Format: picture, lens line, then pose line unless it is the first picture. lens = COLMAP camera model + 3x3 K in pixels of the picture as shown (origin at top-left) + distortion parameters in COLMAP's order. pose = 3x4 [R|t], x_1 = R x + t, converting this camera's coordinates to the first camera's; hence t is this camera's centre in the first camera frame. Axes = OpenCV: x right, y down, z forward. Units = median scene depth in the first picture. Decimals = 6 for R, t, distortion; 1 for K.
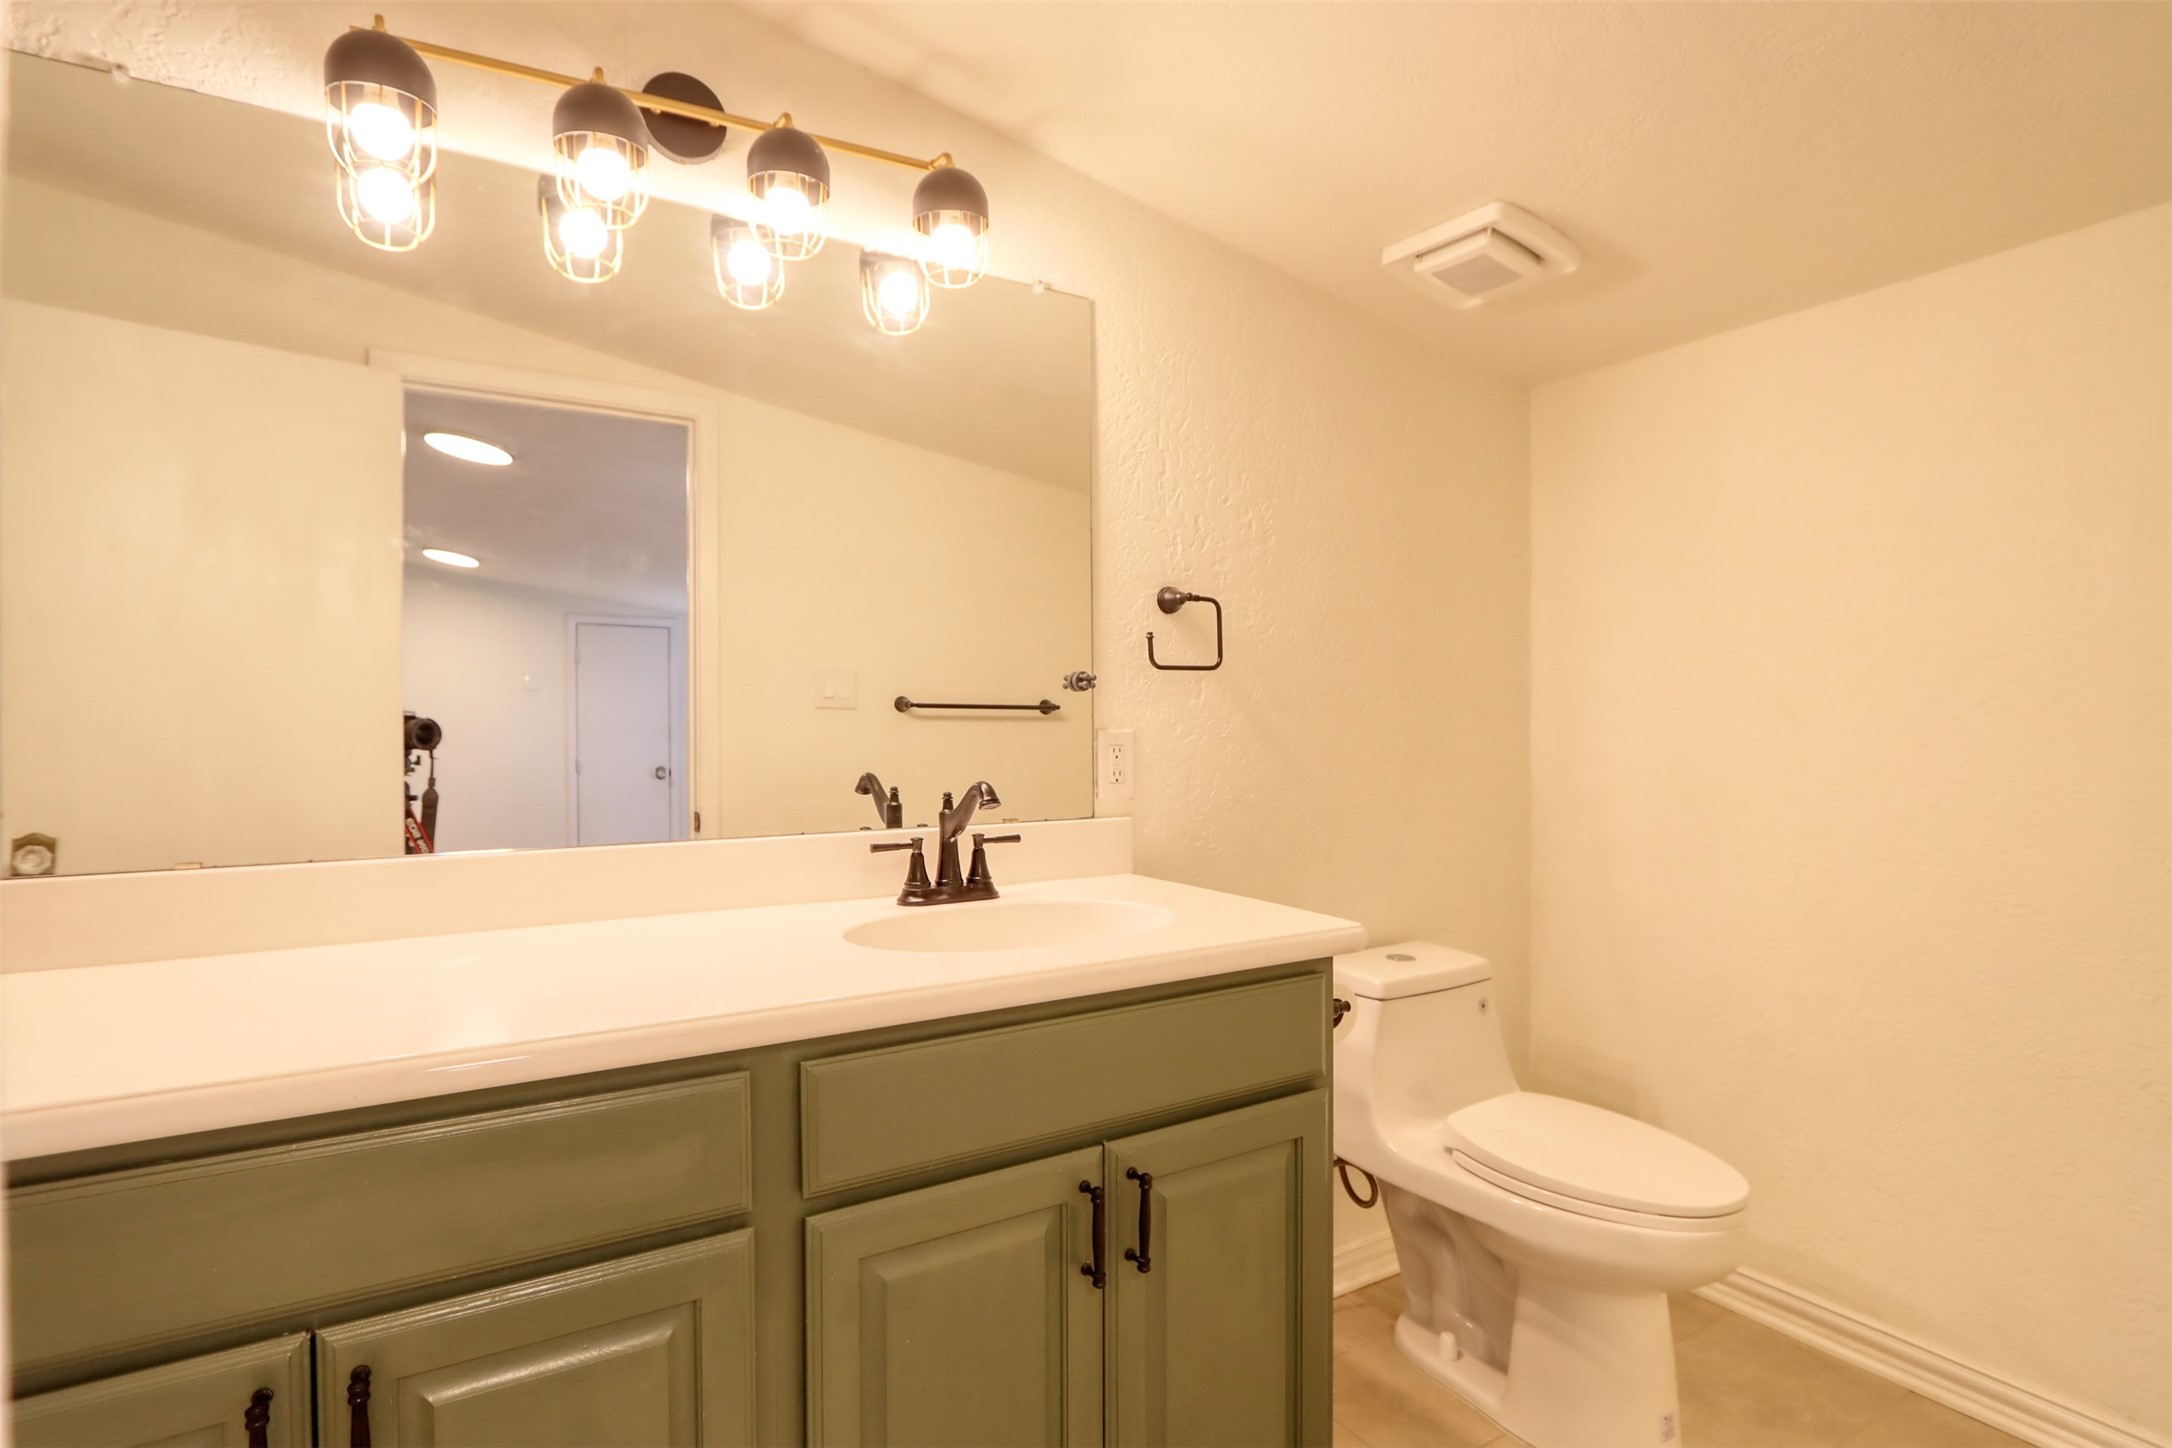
lens RADIAL K [[1081.1, 0, 1063.0], [0, 1081.1, 731.9], [0, 0, 1]] dist [-0.017750, 0.004384]
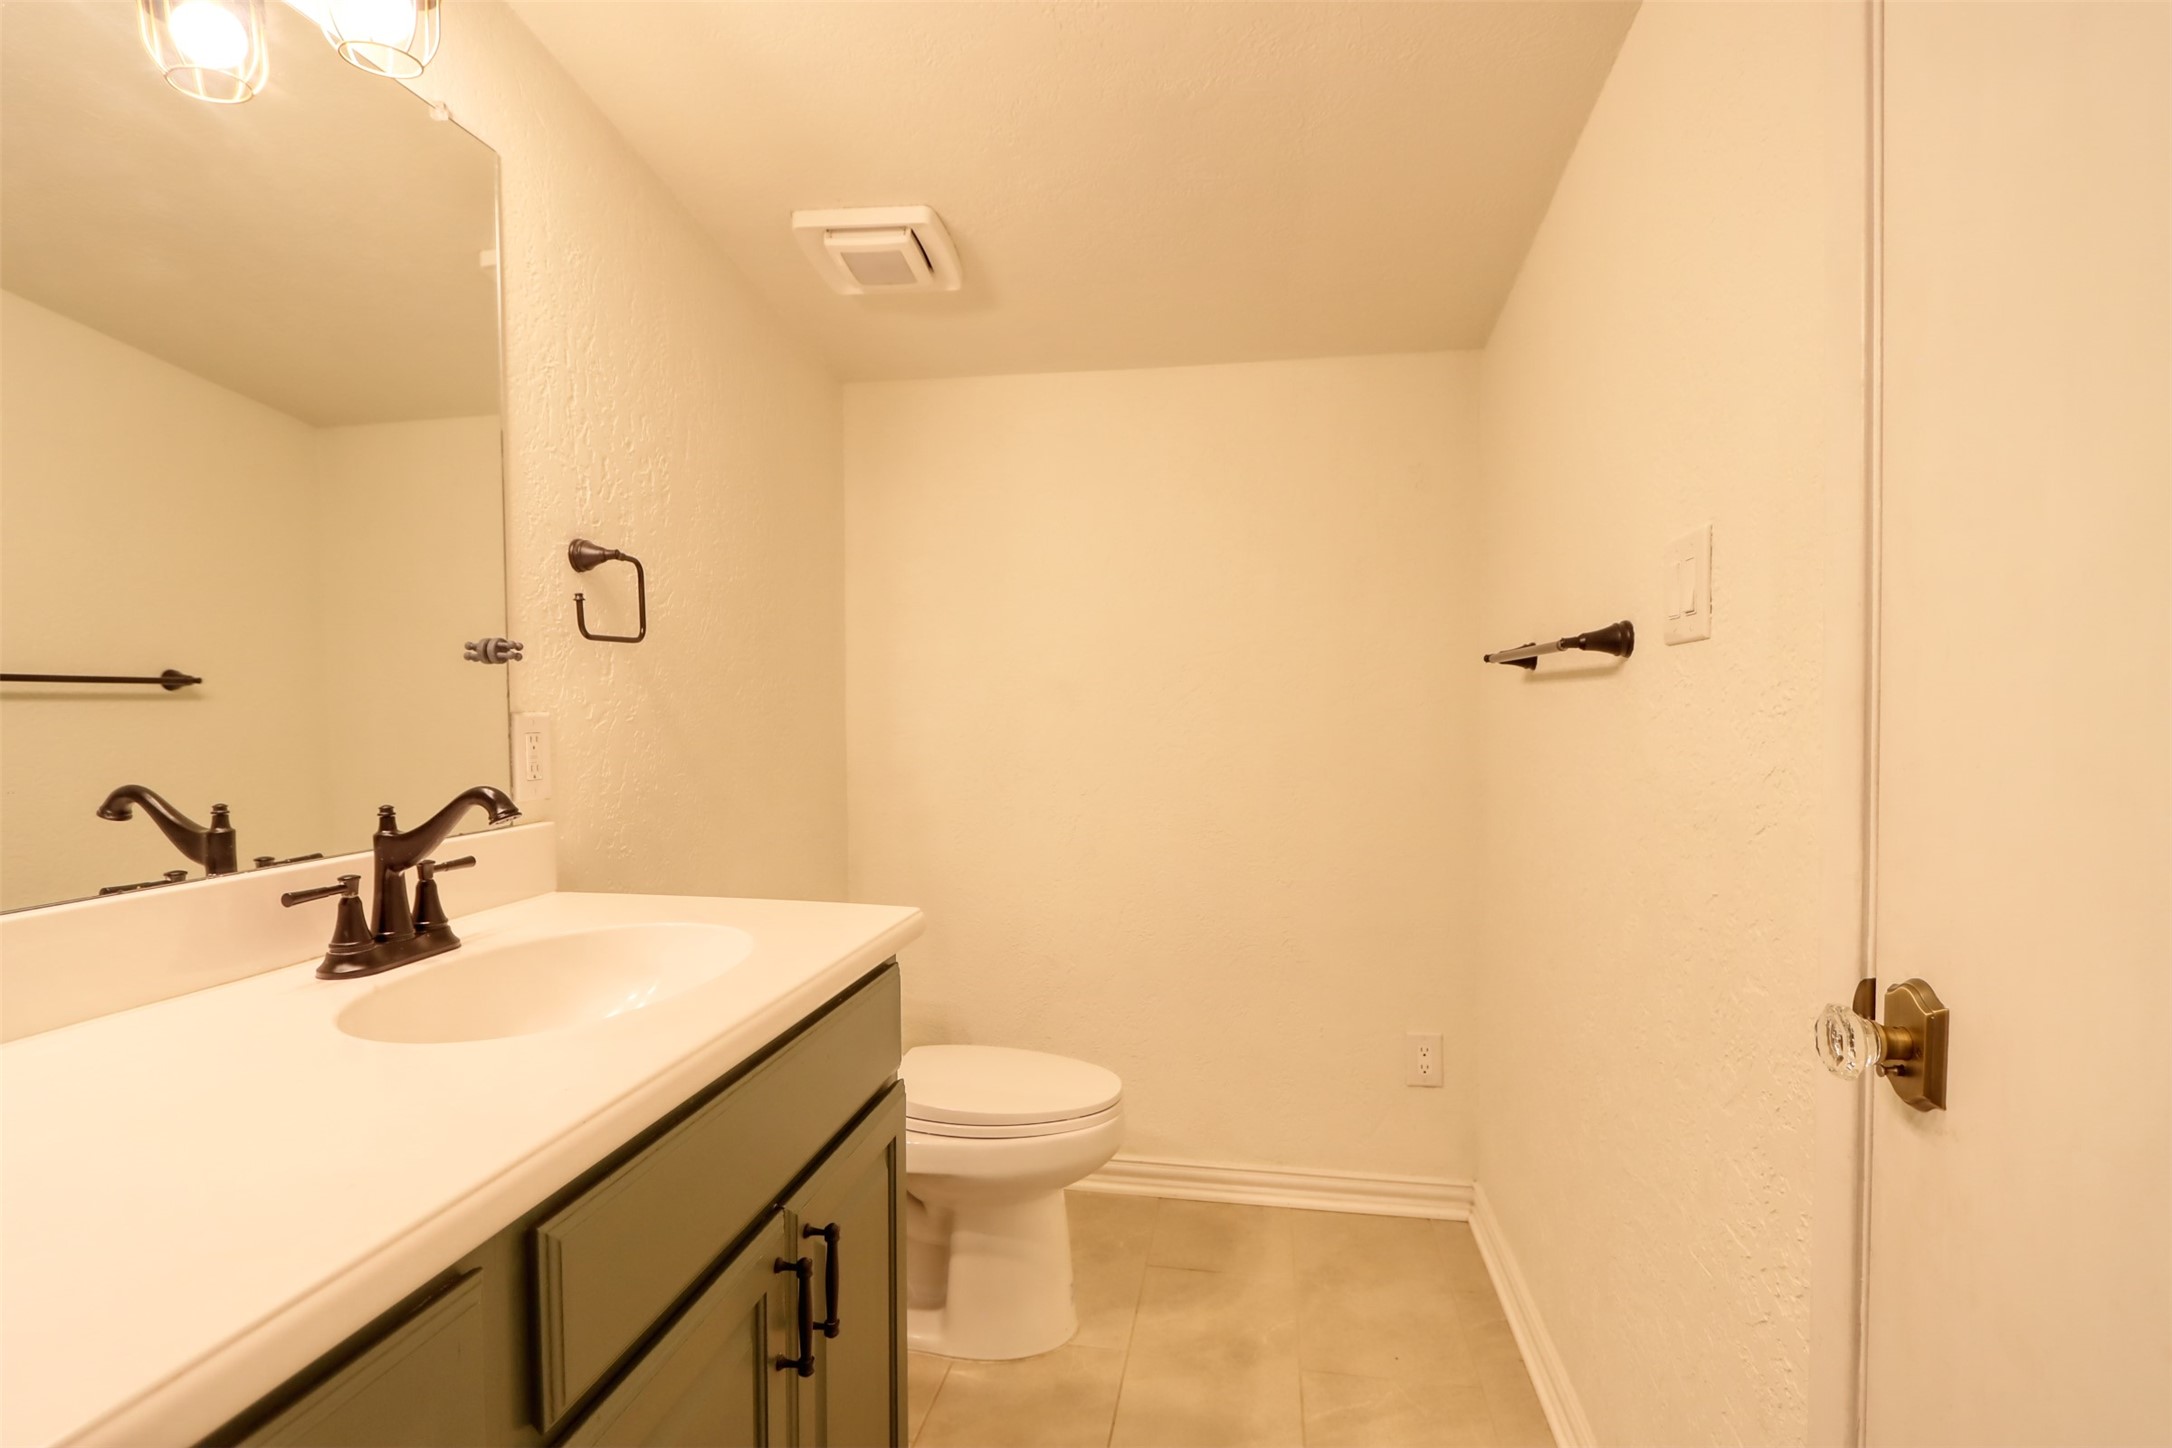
lens RADIAL K [[1068.4, 0, 1083.1], [0, 1068.4, 731.5], [0, 0, 1]] dist [-0.009147, -0.000020]
pose [[0.667806, -0.020466, 0.744054, -0.266221], [0.005056, 0.999724, 0.022960, -0.004500], [-0.744318, -0.011571, 0.667725, 0.178158]]
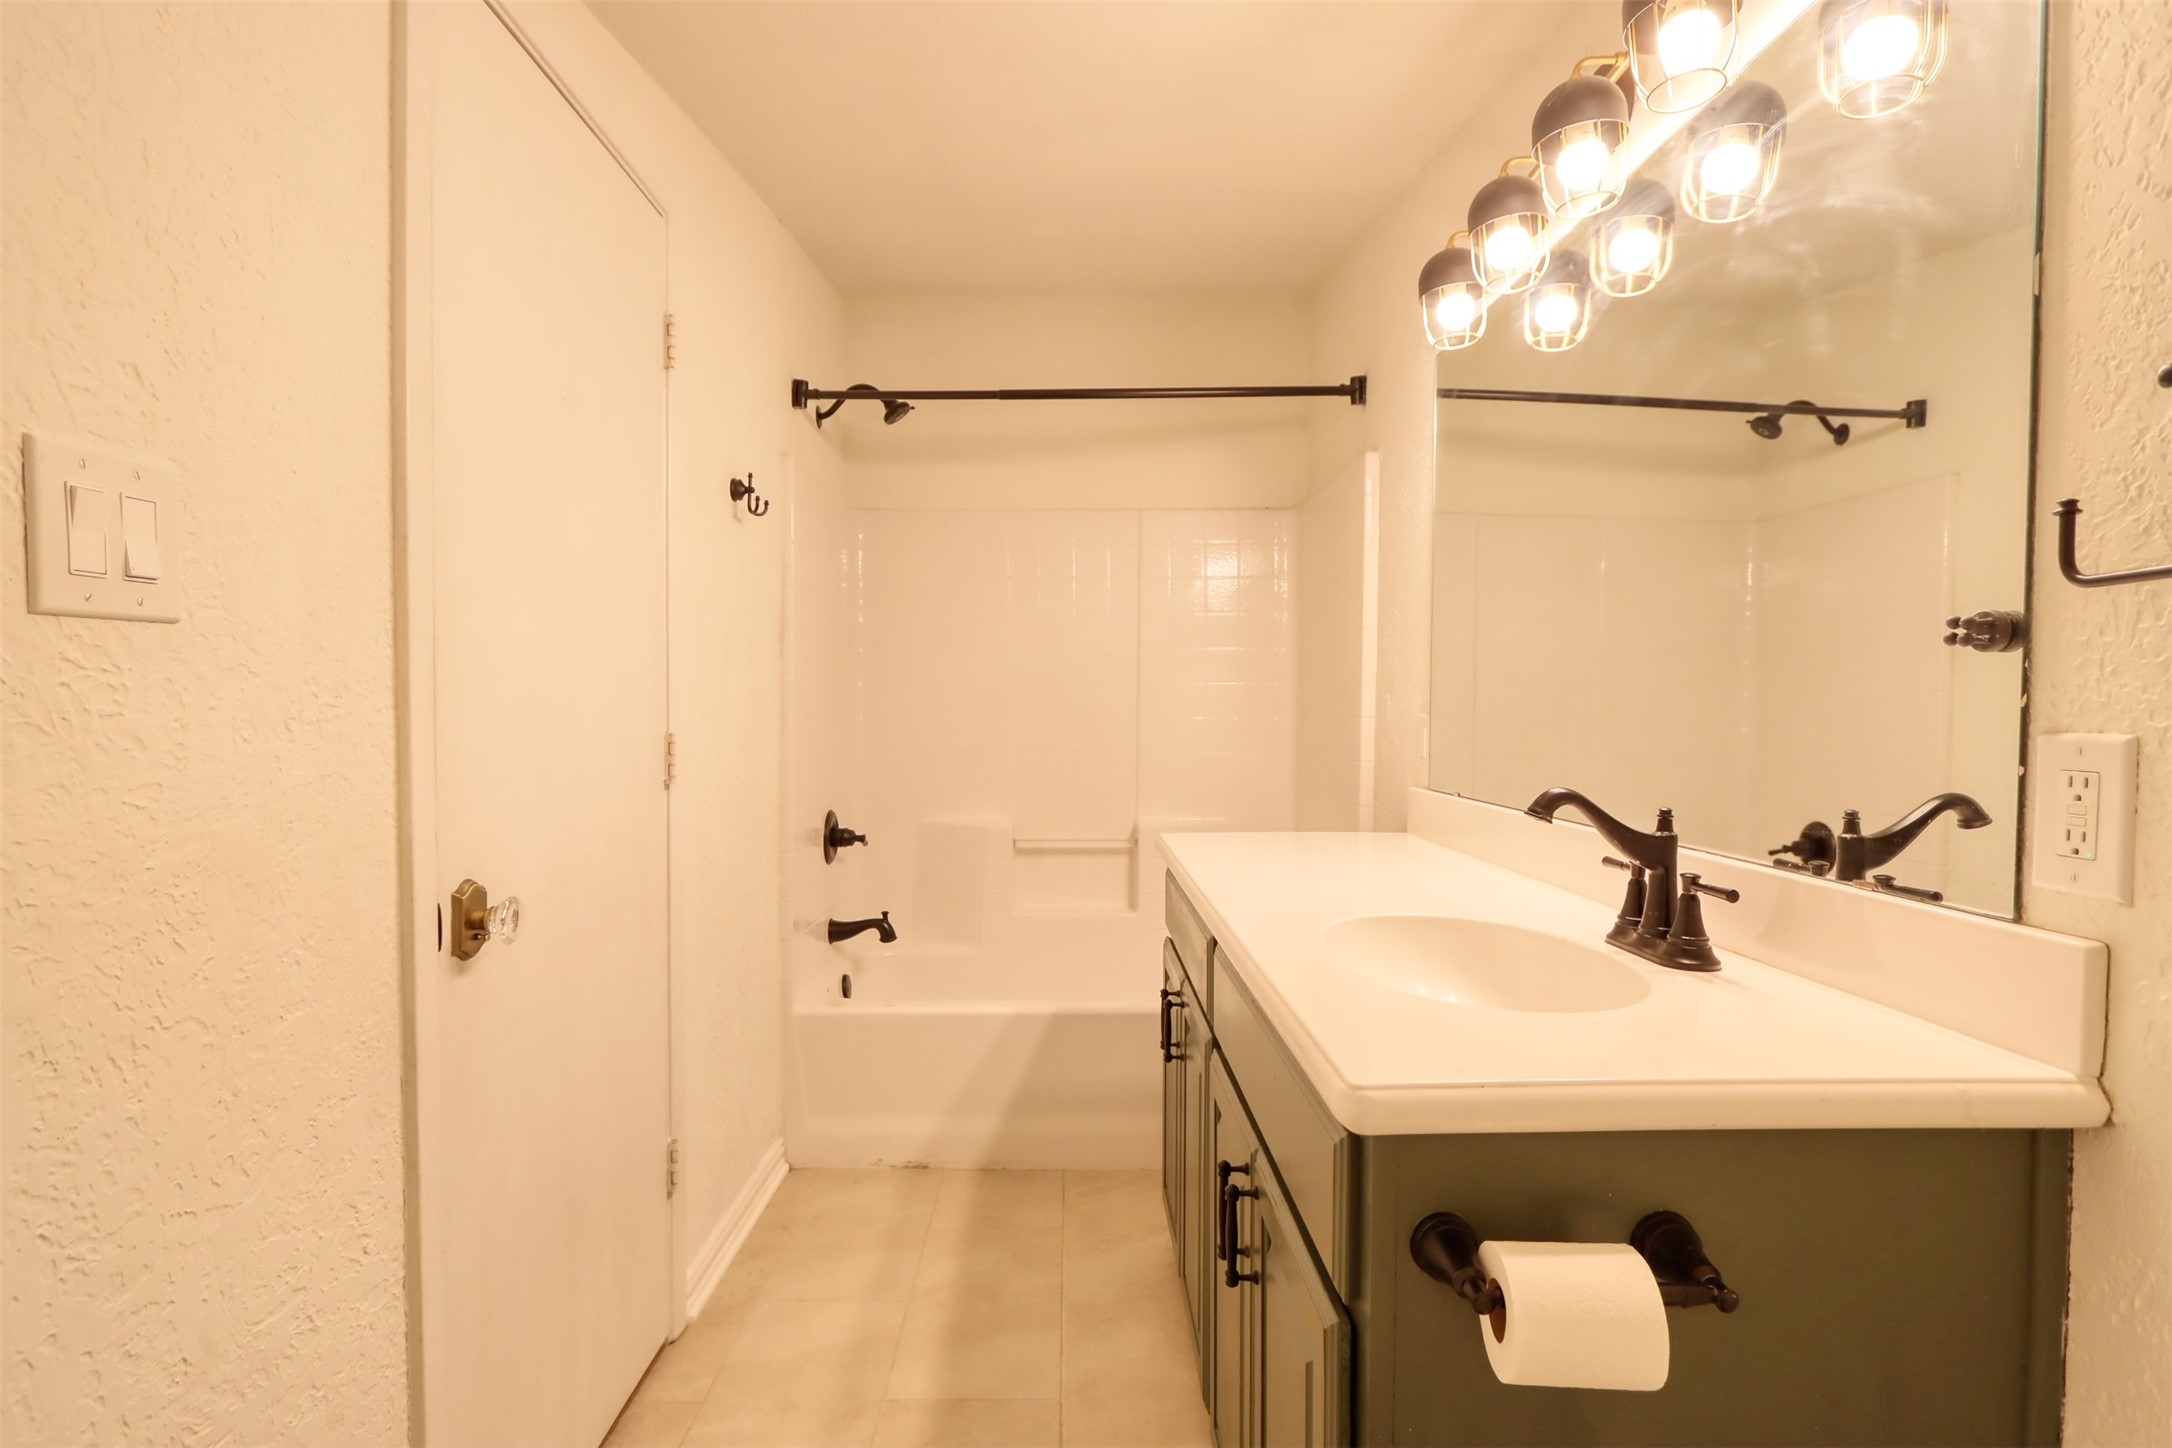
lens RADIAL K [[1081.1, 0, 1063.0], [0, 1081.1, 731.9], [0, 0, 1]] dist [-0.017750, 0.004384]
pose [[-0.505716, 0.023885, -0.862369, 0.626209], [-0.006165, 0.999491, 0.031298, -0.013952], [0.862678, 0.021144, -0.505312, 0.874581]]
